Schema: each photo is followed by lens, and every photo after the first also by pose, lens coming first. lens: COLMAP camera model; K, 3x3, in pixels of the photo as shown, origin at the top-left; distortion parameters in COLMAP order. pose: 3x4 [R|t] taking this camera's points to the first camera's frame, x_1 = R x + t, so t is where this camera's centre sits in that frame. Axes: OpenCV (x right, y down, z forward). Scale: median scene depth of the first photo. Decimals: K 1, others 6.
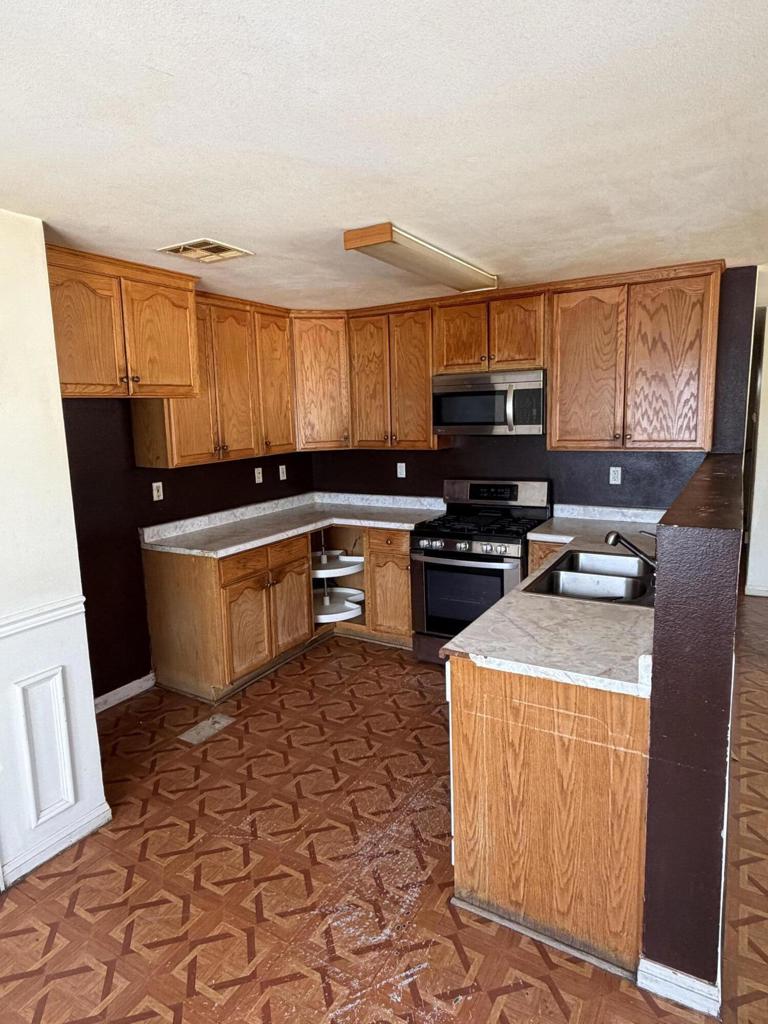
lens RADIAL K [[608.6, 0, 381.7], [0, 608.6, 507.0], [0, 0, 1]] dist [-0.001084, 0.002258]
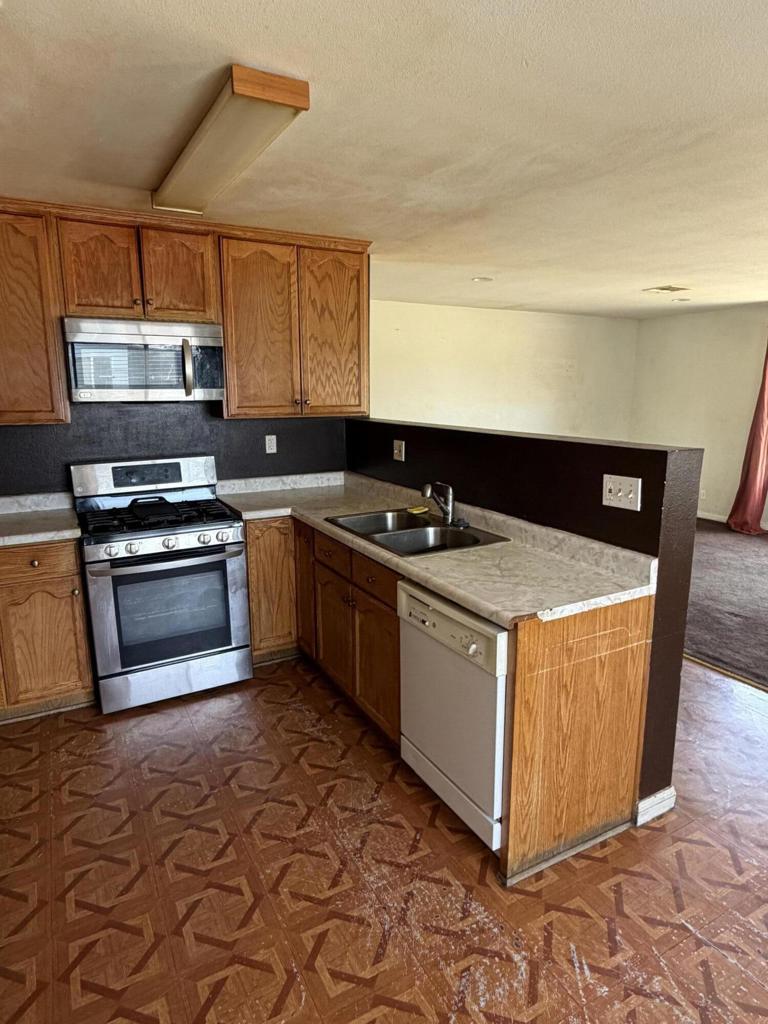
lens RADIAL K [[608.6, 0, 382.3], [0, 608.6, 512.0], [0, 0, 1]] dist [-0.001084, 0.002258]
pose [[0.509816, -0.144652, 0.848035, -0.518900], [0.122056, 0.987953, 0.095141, -0.021582], [-0.851581, 0.055003, 0.521329, 0.484648]]
